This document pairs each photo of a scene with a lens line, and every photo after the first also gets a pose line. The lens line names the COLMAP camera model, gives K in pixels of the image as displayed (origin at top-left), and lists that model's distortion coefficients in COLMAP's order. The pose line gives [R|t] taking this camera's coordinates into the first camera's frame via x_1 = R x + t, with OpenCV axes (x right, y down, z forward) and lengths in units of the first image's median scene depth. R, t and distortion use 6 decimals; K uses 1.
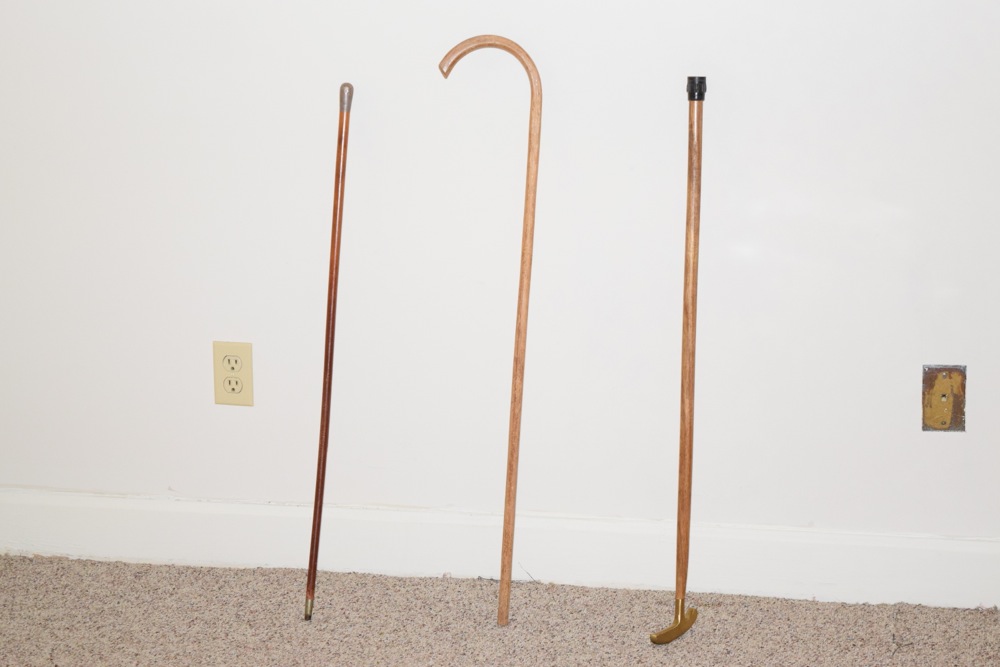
lens RADIAL K [[2251.0, 0, 515.4], [0, 2251.0, 331.6], [0, 0, 1]] dist [0.073742, 0.096373]
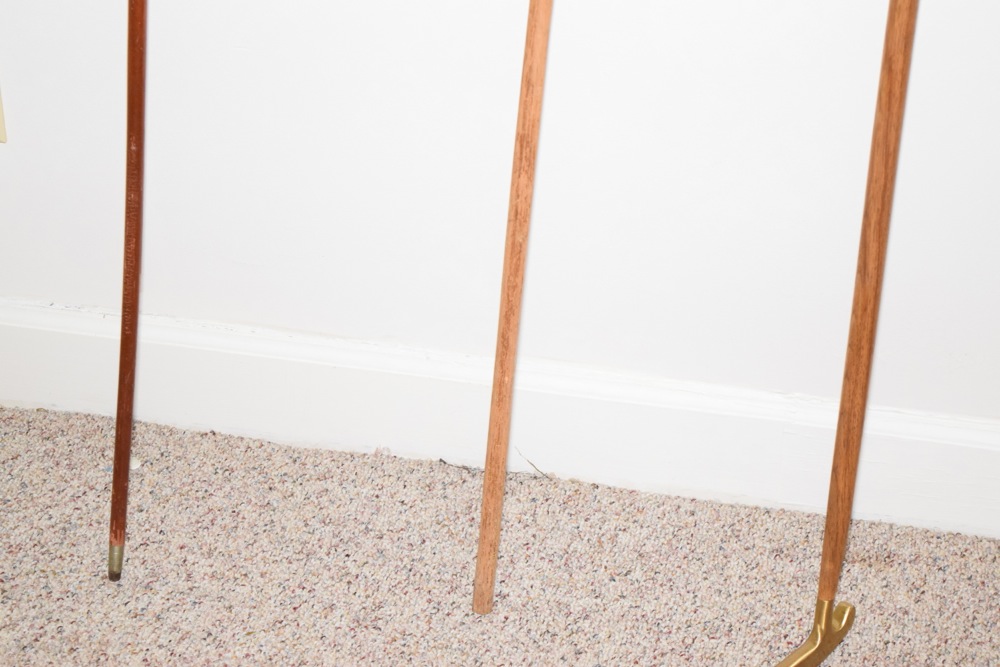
lens RADIAL K [[2251.0, 0, 515.4], [0, 2251.0, 331.6], [0, 0, 1]] dist [0.073742, 0.096373]
pose [[0.999685, 0.023005, 0.009988, -0.004564], [-0.025049, 0.935553, 0.352298, -0.116027], [-0.001240, -0.352438, 0.935835, 0.524330]]
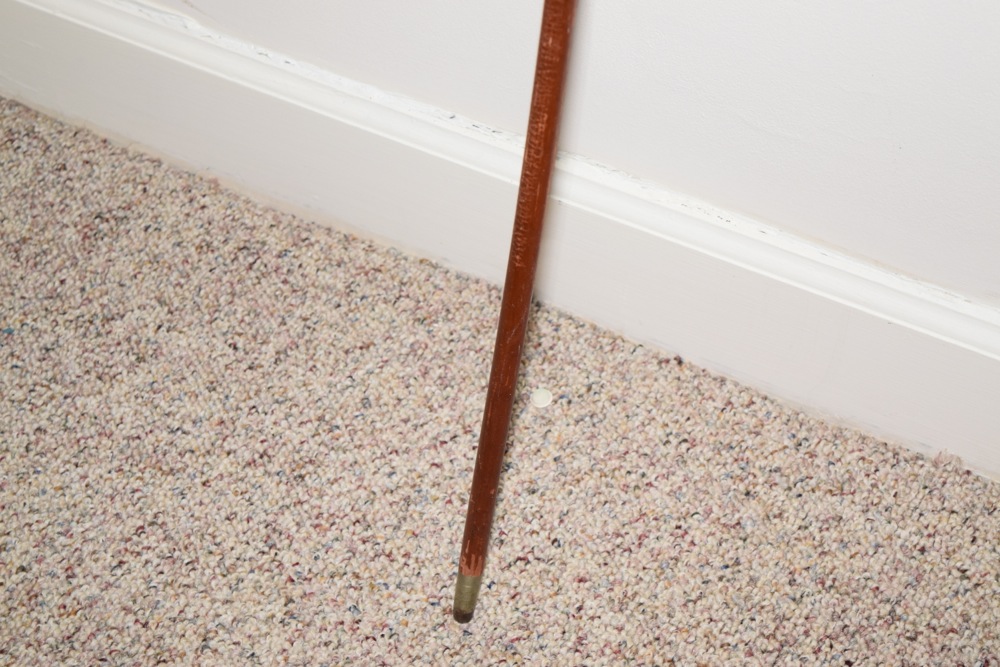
lens RADIAL K [[2251.0, 0, 515.4], [0, 2251.0, 331.6], [0, 0, 1]] dist [0.073742, 0.096373]
pose [[0.949229, 0.218574, -0.226253, -0.021038], [-0.054606, 0.822768, 0.565748, -0.088458], [0.309811, -0.524669, 0.792931, 0.769406]]
